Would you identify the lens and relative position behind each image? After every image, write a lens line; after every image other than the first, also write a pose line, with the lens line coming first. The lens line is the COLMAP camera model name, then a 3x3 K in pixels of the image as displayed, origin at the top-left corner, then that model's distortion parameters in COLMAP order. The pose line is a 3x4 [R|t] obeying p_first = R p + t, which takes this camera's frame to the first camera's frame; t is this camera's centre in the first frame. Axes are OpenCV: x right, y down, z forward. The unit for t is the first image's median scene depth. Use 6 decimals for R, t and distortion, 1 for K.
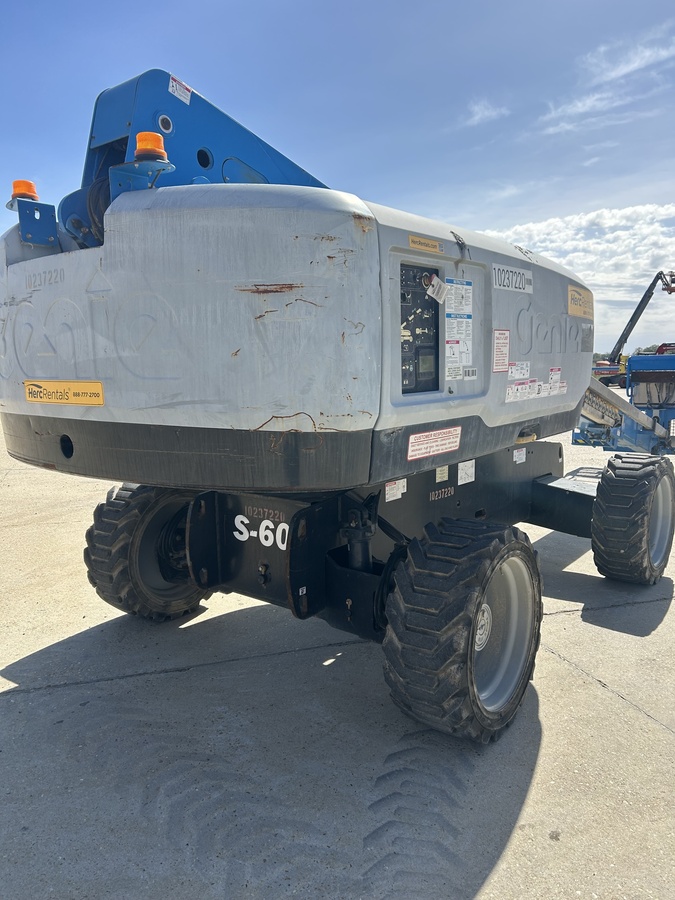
lens RADIAL K [[685.5, 0, 343.8], [0, 685.5, 447.2], [0, 0, 1]] dist [0.032445, -0.053453]
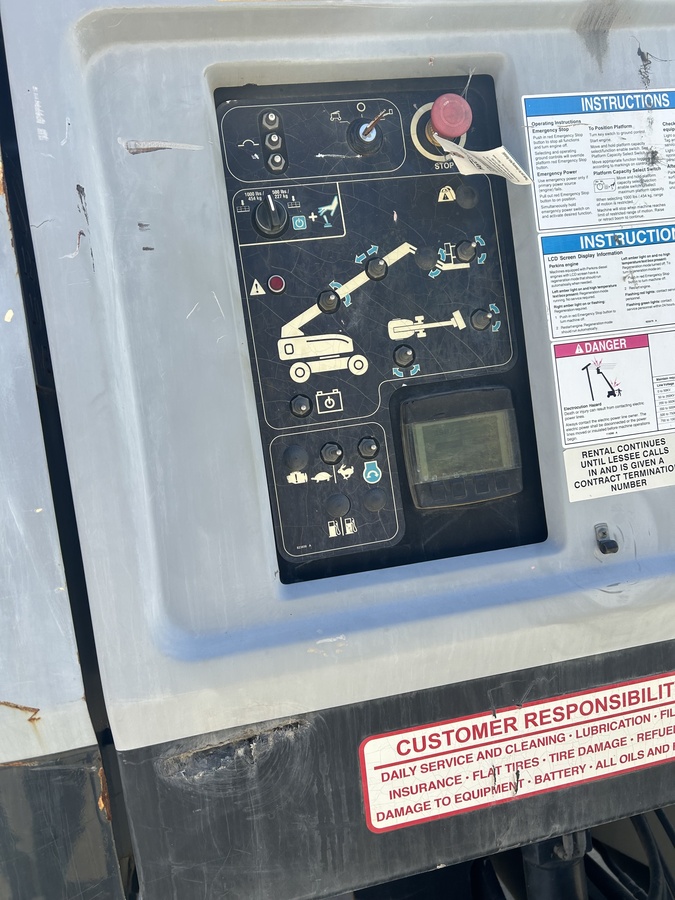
lens RADIAL K [[685.5, 0, 343.8], [0, 685.5, 447.2], [0, 0, 1]] dist [0.032445, -0.053453]
pose [[0.760508, -0.056119, -0.646899, 0.257731], [0.029575, 0.998218, -0.051828, -0.110669], [0.648654, 0.020284, 0.760813, 0.783636]]
